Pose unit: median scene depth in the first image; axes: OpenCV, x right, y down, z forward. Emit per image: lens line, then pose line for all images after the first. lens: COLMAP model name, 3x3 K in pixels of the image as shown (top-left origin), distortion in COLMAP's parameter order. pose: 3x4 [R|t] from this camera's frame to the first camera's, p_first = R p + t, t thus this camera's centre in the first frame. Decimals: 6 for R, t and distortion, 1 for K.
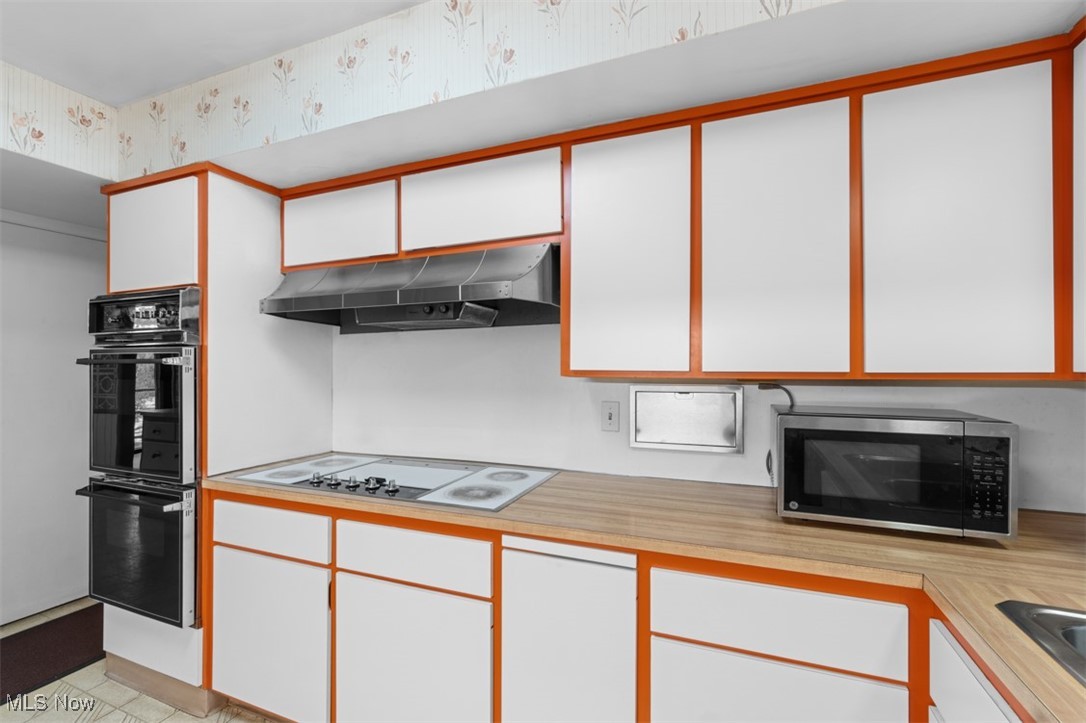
lens RADIAL K [[477.9, 0, 536.1], [0, 477.9, 362.6], [0, 0, 1]] dist [-0.001828, 0.000828]
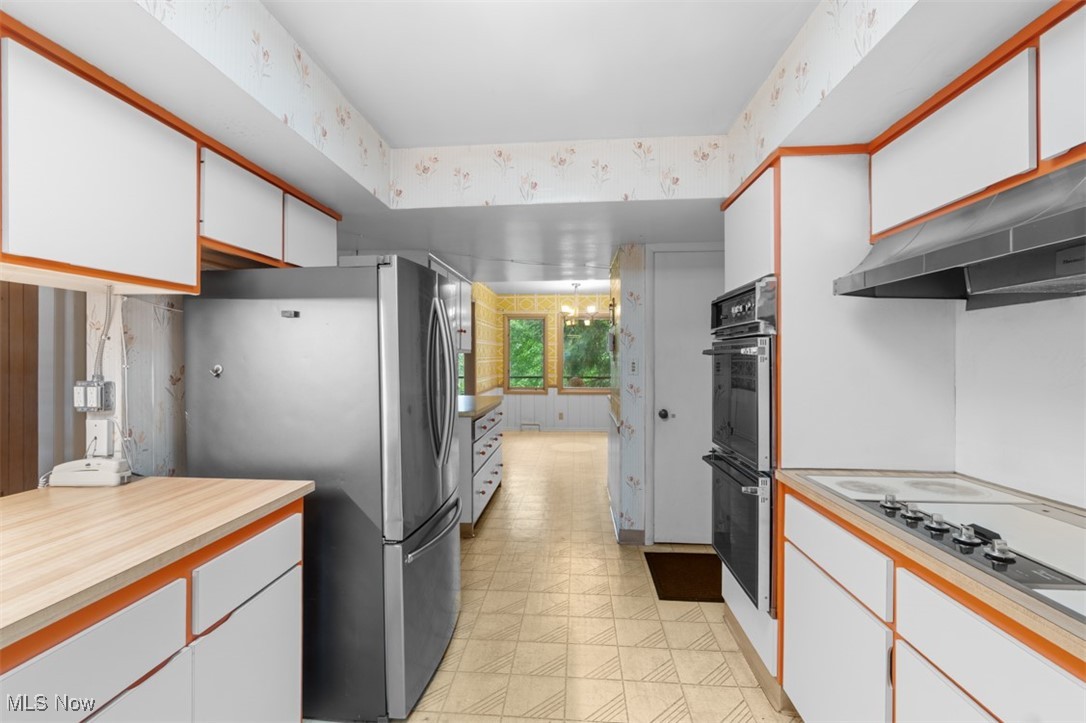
lens RADIAL K [[477.9, 0, 539.8], [0, 477.9, 355.3], [0, 0, 1]] dist [-0.001828, 0.000828]
pose [[0.300747, -0.004078, -0.953695, 0.099015], [0.009426, 0.999955, -0.001304, 0.002878], [0.953658, -0.008598, 0.300771, 0.232056]]
